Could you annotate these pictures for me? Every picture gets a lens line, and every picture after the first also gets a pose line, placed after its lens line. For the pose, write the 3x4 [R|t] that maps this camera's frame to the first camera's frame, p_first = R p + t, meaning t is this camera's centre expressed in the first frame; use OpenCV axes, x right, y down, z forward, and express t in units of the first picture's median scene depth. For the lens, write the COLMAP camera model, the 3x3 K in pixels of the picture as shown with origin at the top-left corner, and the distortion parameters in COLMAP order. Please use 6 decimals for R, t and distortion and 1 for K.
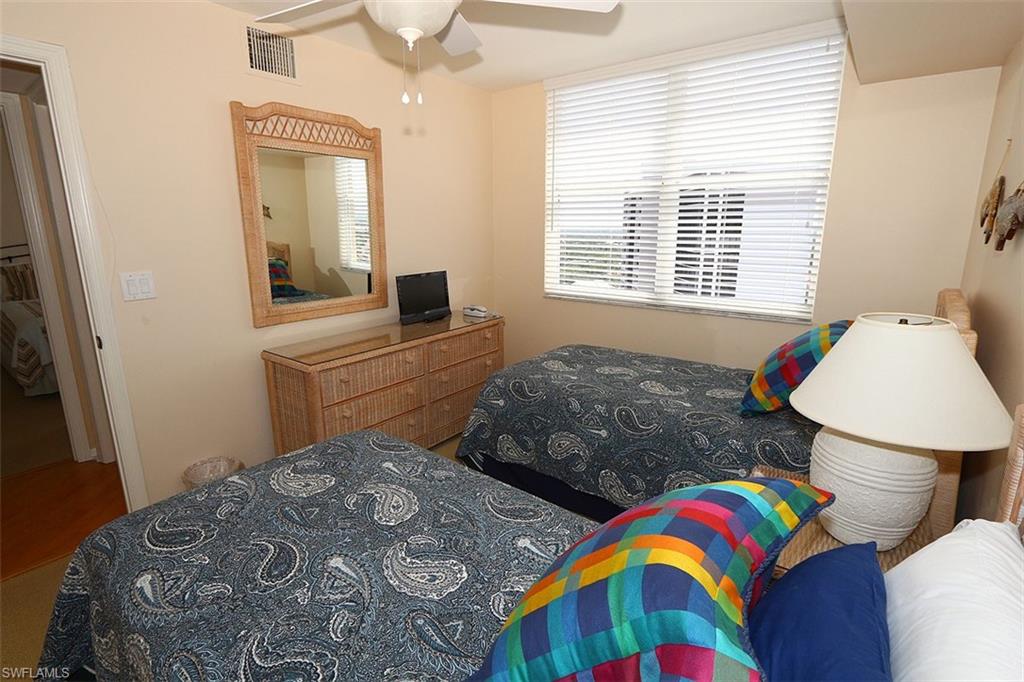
lens RADIAL K [[483.0, 0, 511.1], [0, 483.0, 338.0], [0, 0, 1]] dist [-0.023379, 0.000638]
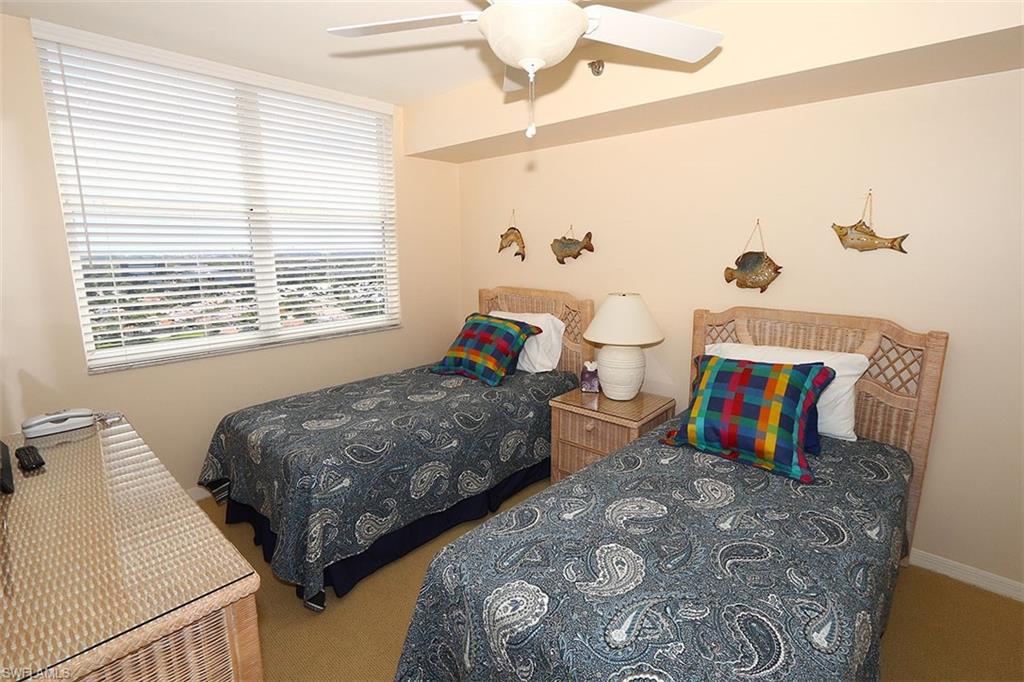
lens RADIAL K [[483.0, 0, 511.1], [0, 483.0, 338.0], [0, 0, 1]] dist [-0.023379, 0.000638]
pose [[0.088010, -0.184863, 0.978816, -1.133800], [0.228245, 0.960228, 0.160830, -0.247792], [-0.969618, 0.209255, 0.126704, 0.931728]]
